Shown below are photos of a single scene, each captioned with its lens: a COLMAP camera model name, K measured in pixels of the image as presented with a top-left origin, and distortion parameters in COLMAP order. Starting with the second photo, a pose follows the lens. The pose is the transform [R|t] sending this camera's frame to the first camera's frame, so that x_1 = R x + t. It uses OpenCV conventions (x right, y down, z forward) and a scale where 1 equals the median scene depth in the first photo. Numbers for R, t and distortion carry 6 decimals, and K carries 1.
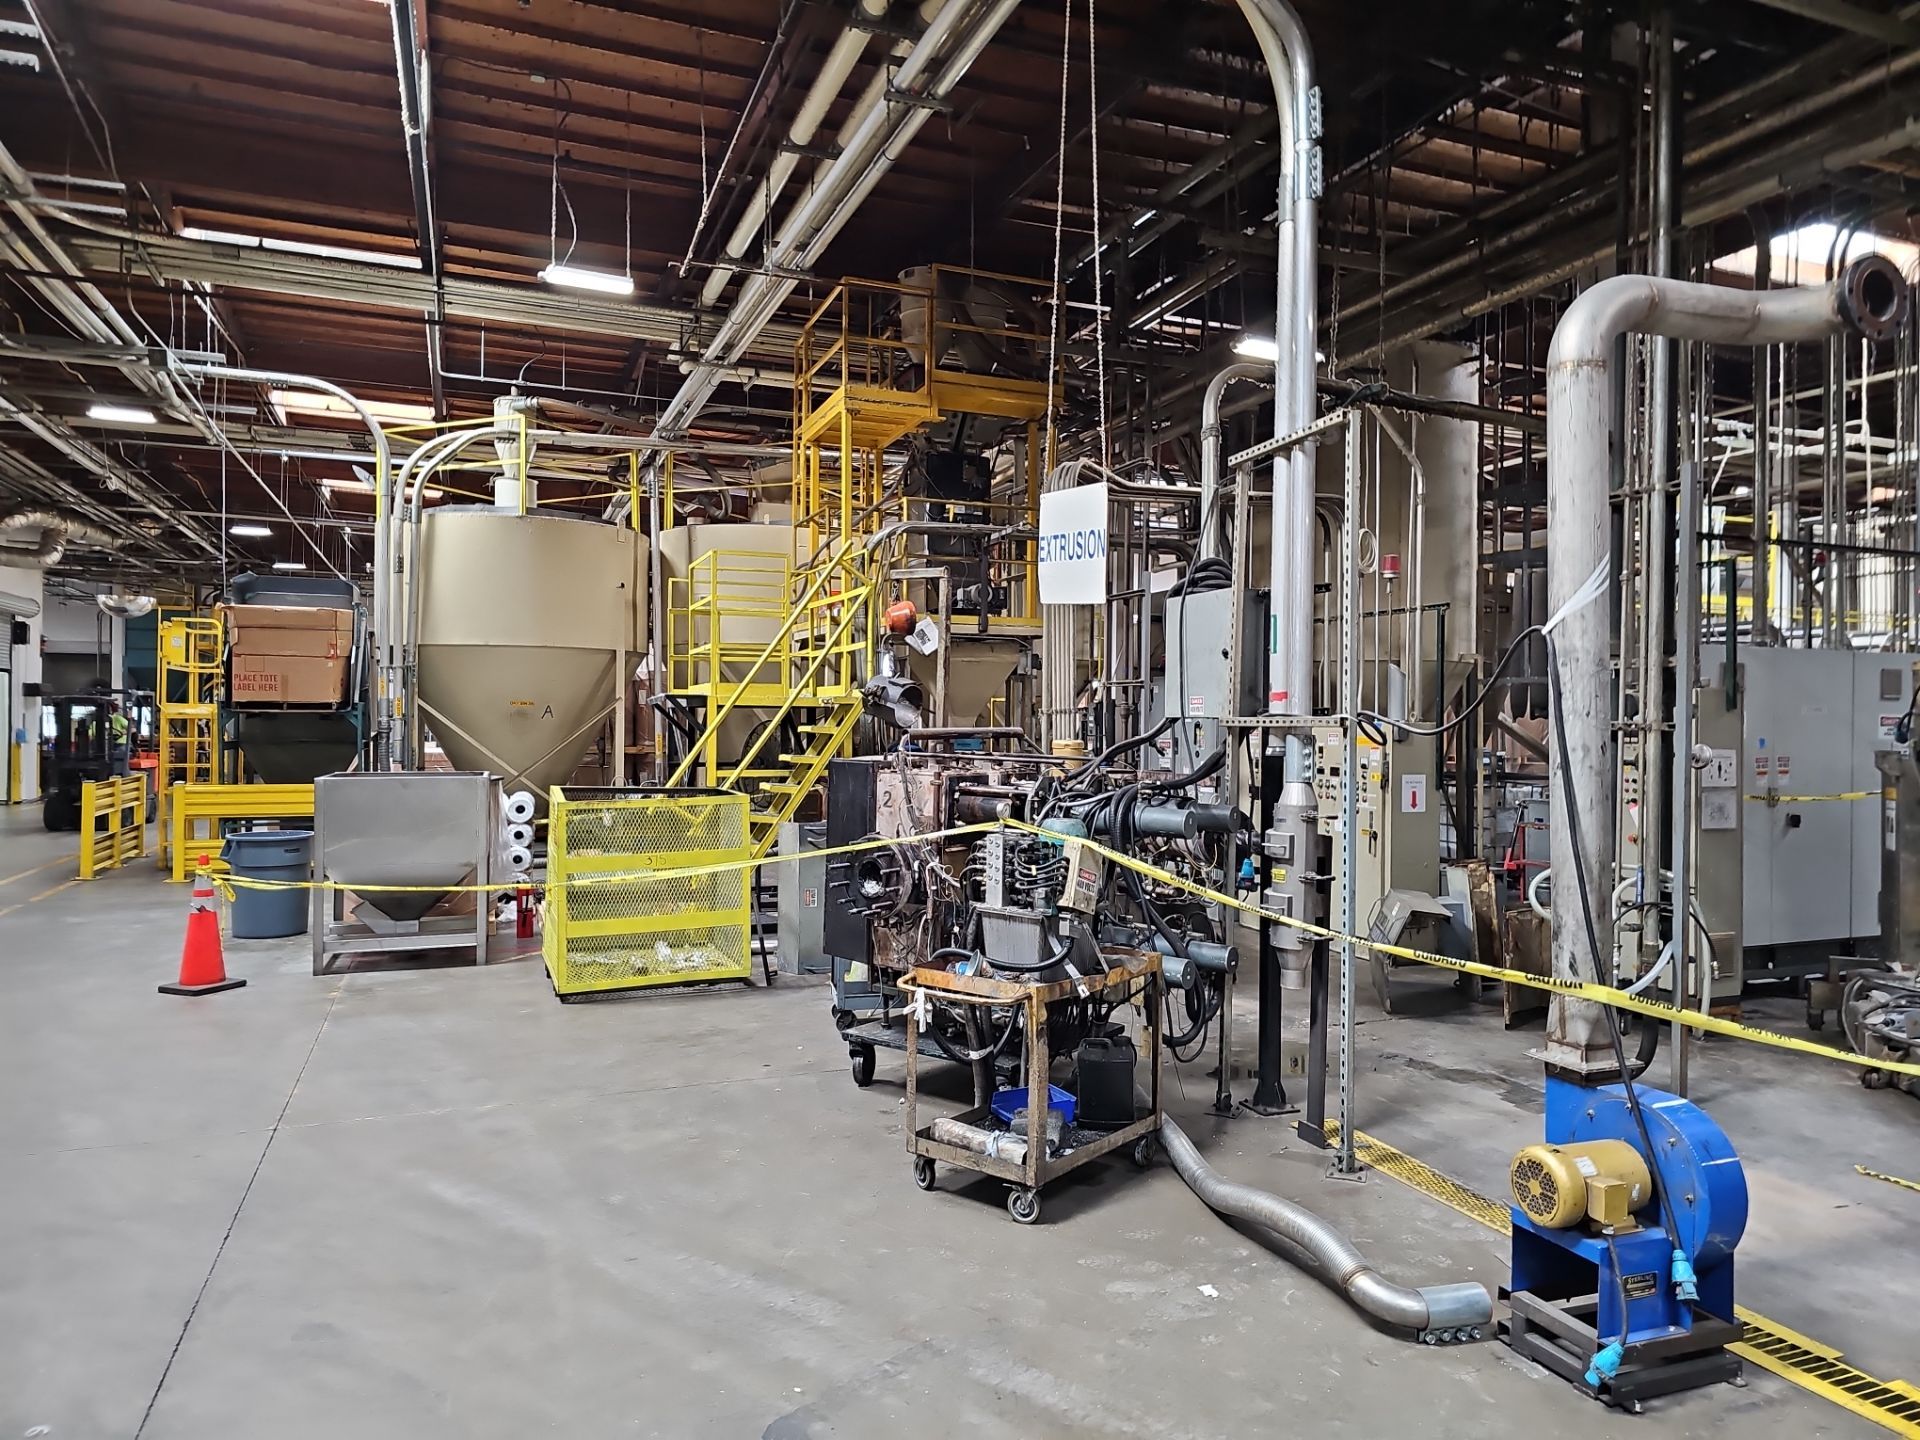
lens RADIAL K [[1262.0, 0, 970.3], [0, 1262.0, 707.8], [0, 0, 1]] dist [0.060926, -0.054457]
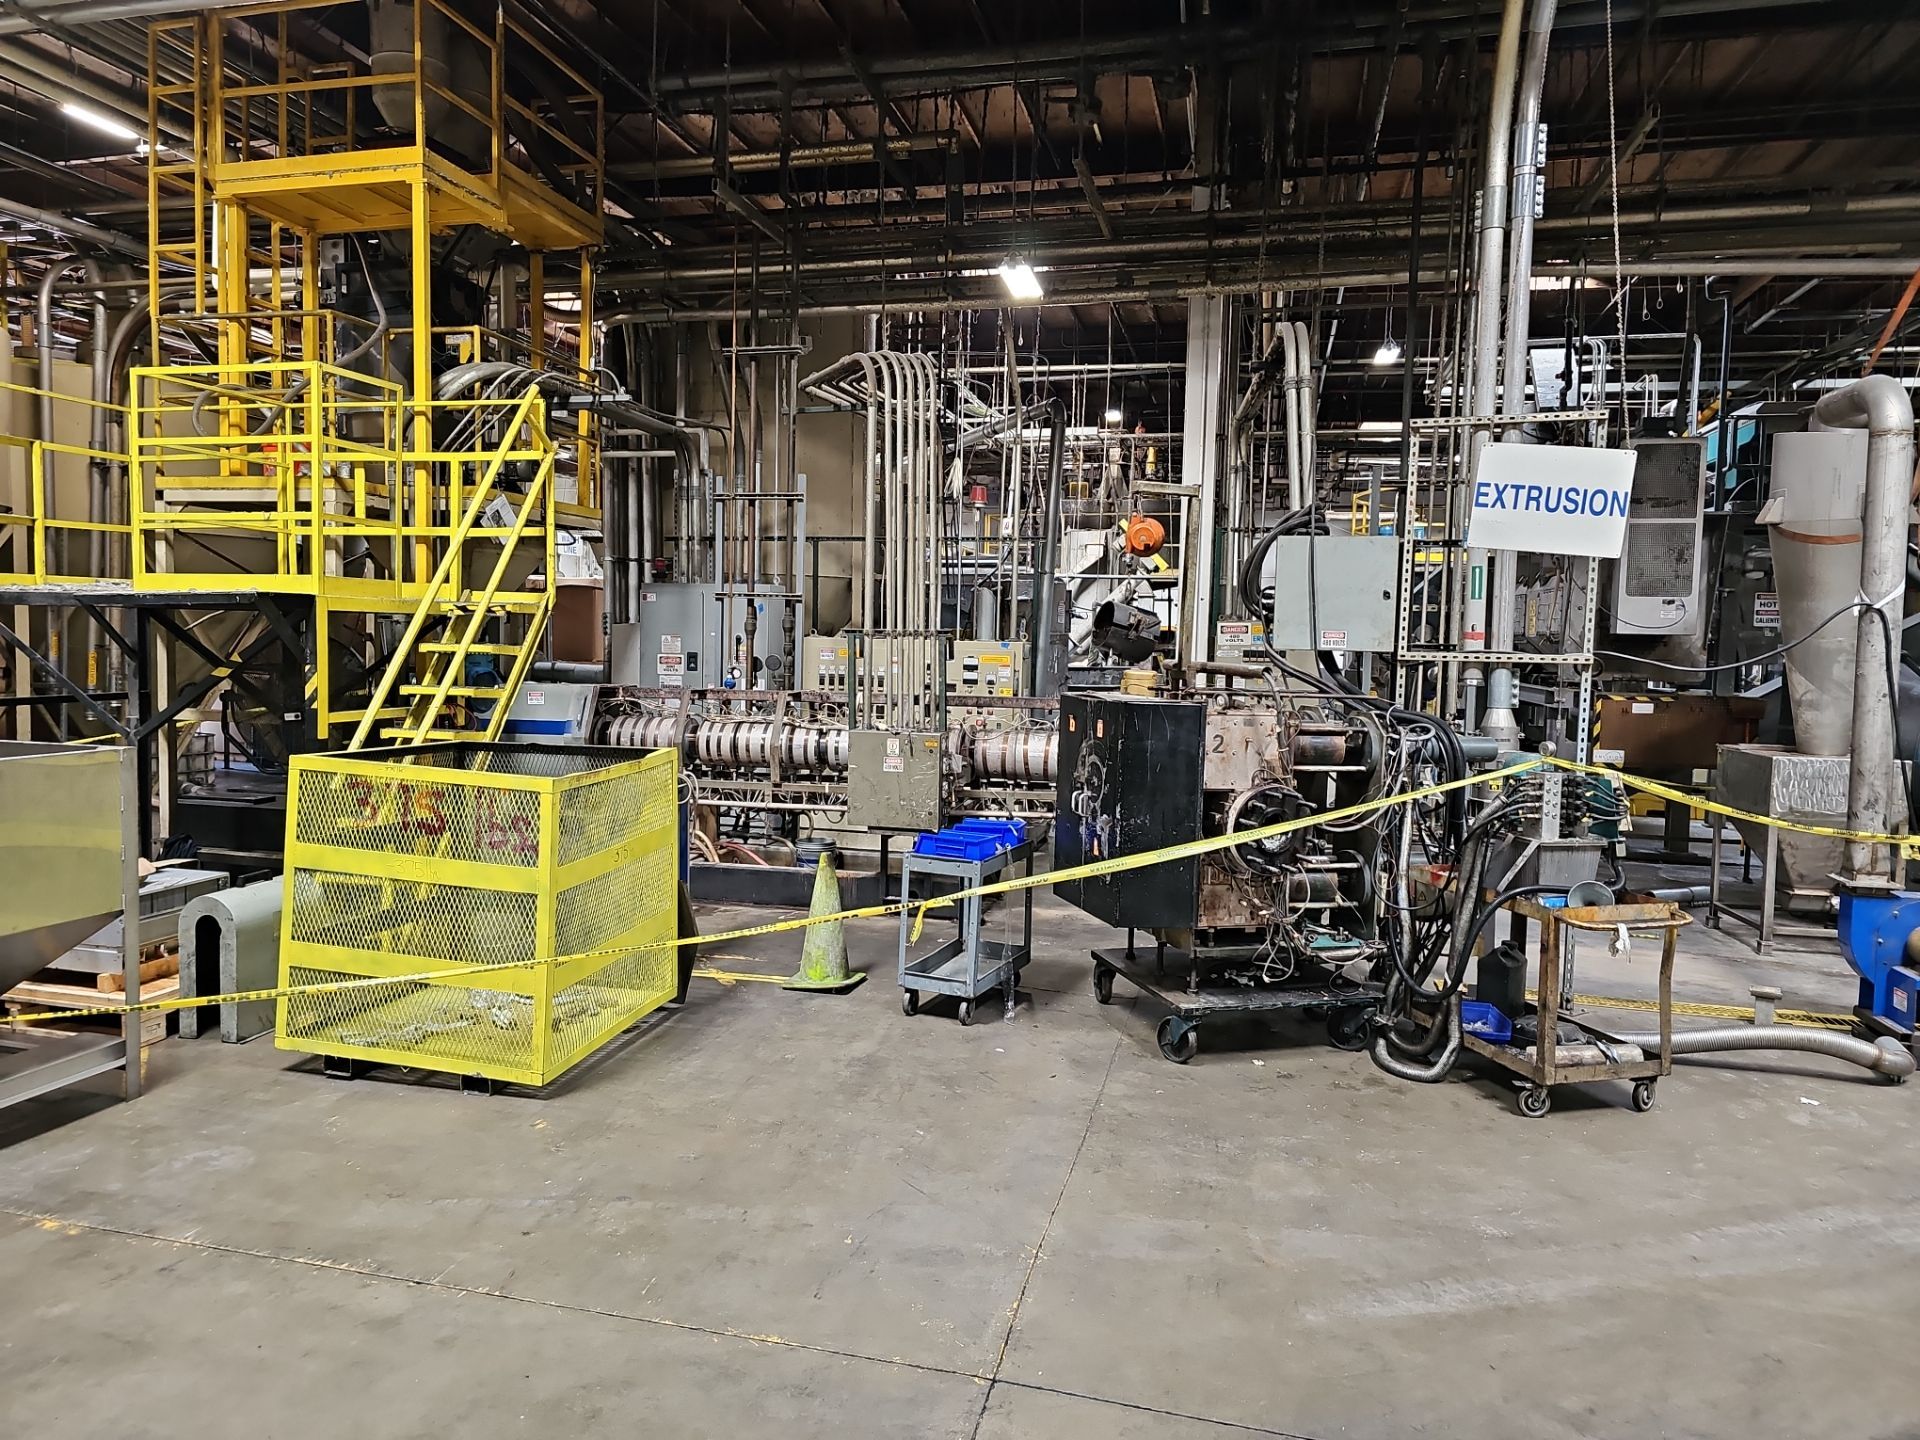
lens RADIAL K [[1262.0, 0, 929.1], [0, 1262.0, 704.5], [0, 0, 1]] dist [0.060926, -0.054457]
pose [[0.594434, -0.039767, 0.803160, -0.656486], [-0.026217, 0.997287, 0.068782, -0.008683], [-0.803717, -0.061943, 0.591779, 0.456748]]
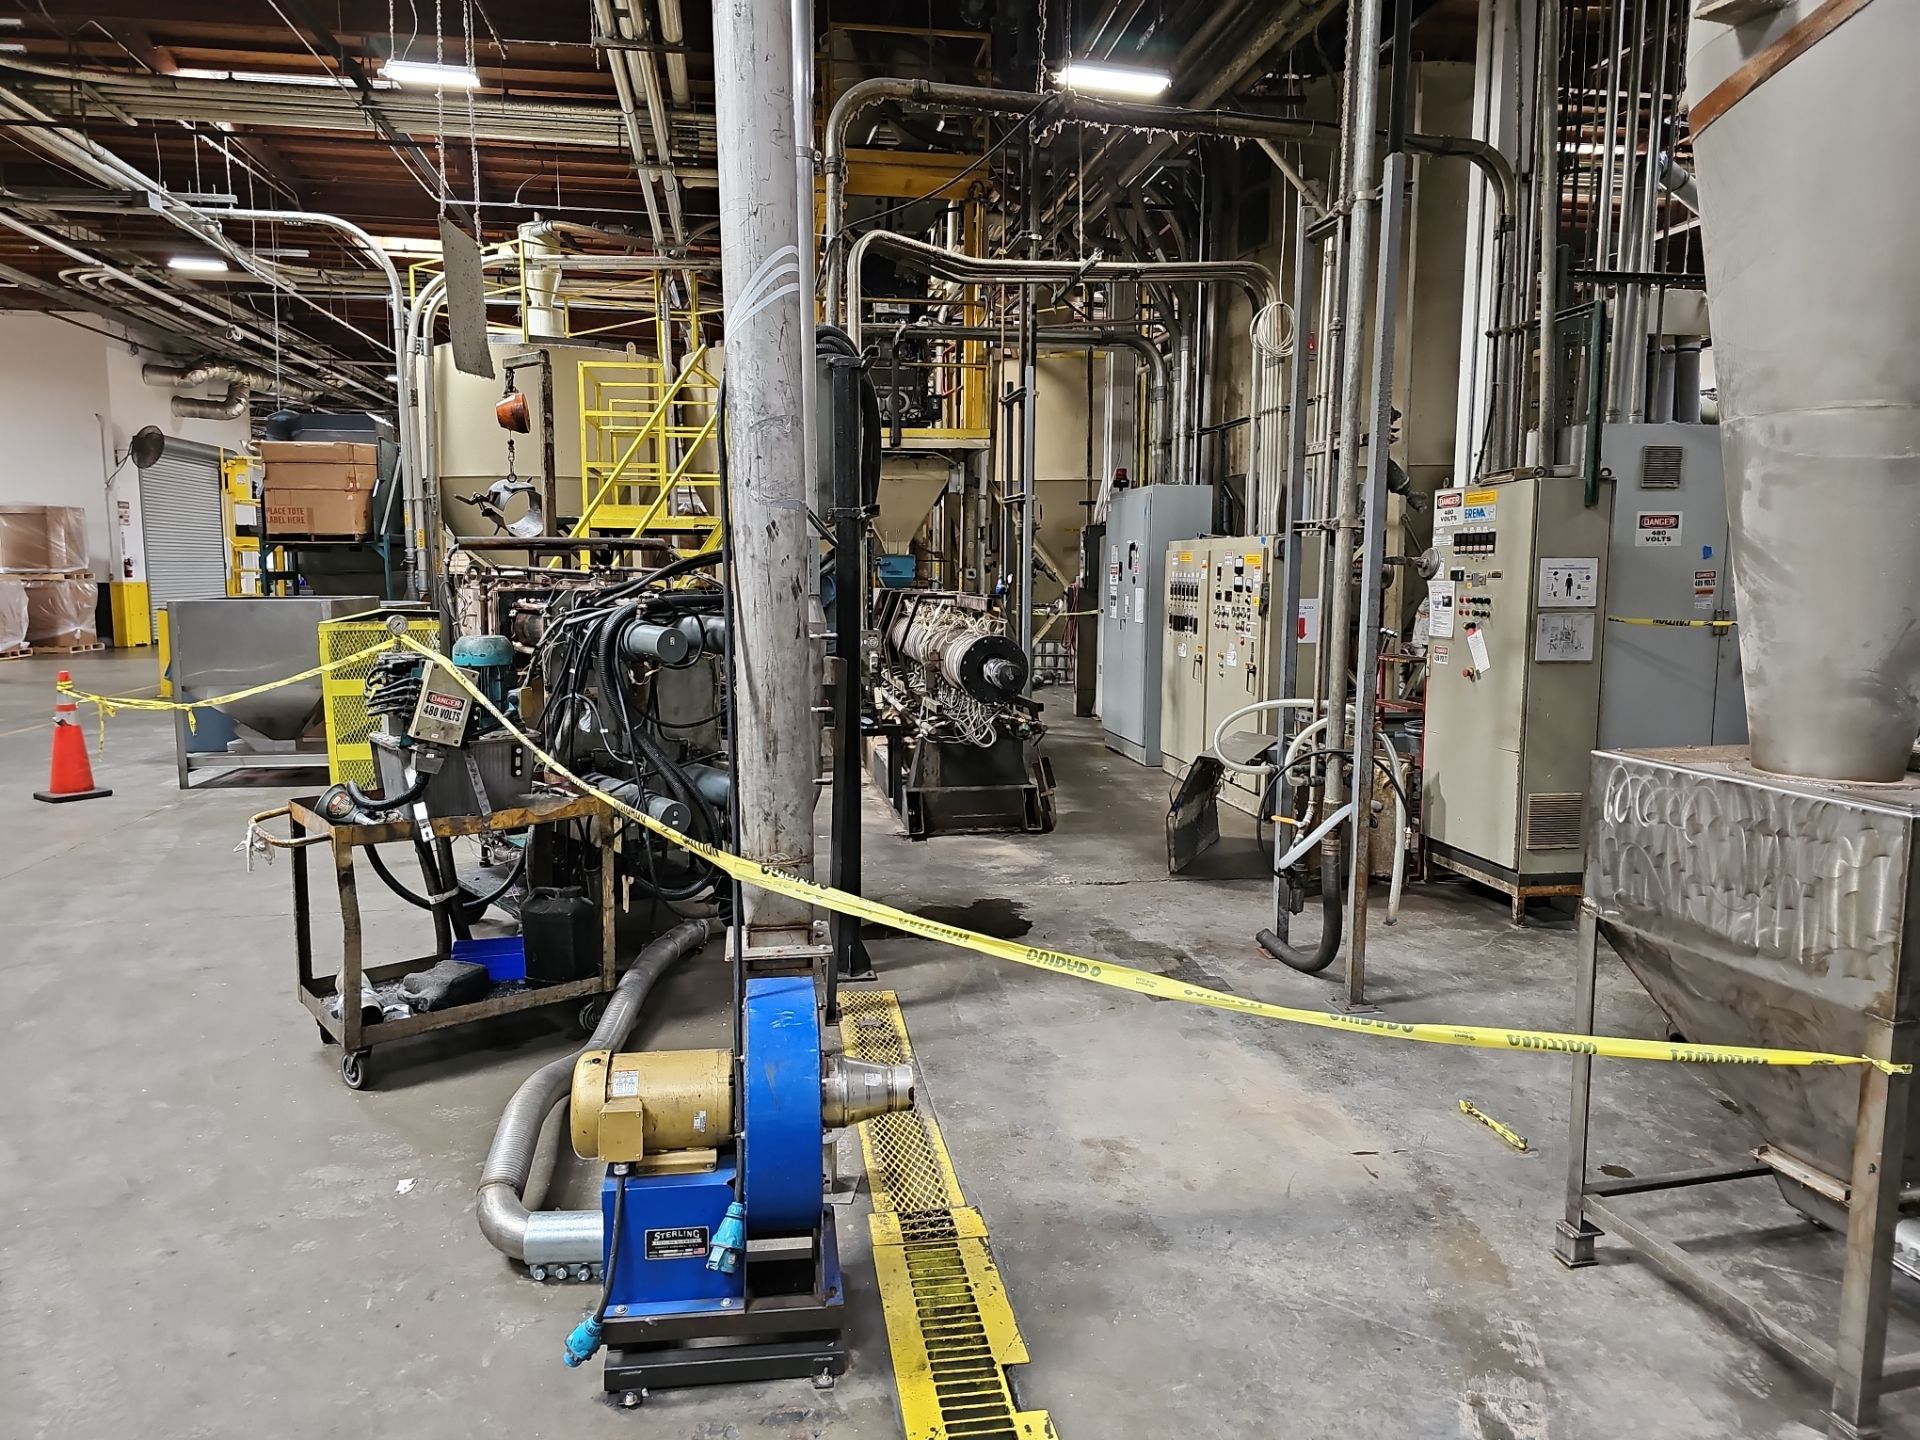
lens RADIAL K [[1262.0, 0, 934.5], [0, 1262.0, 686.3], [0, 0, 1]] dist [0.060926, -0.054457]
pose [[0.973570, 0.015030, -0.227893, 0.335911], [0.009935, 0.994101, 0.108006, 0.019208], [0.228171, -0.107415, 0.967678, 0.139864]]
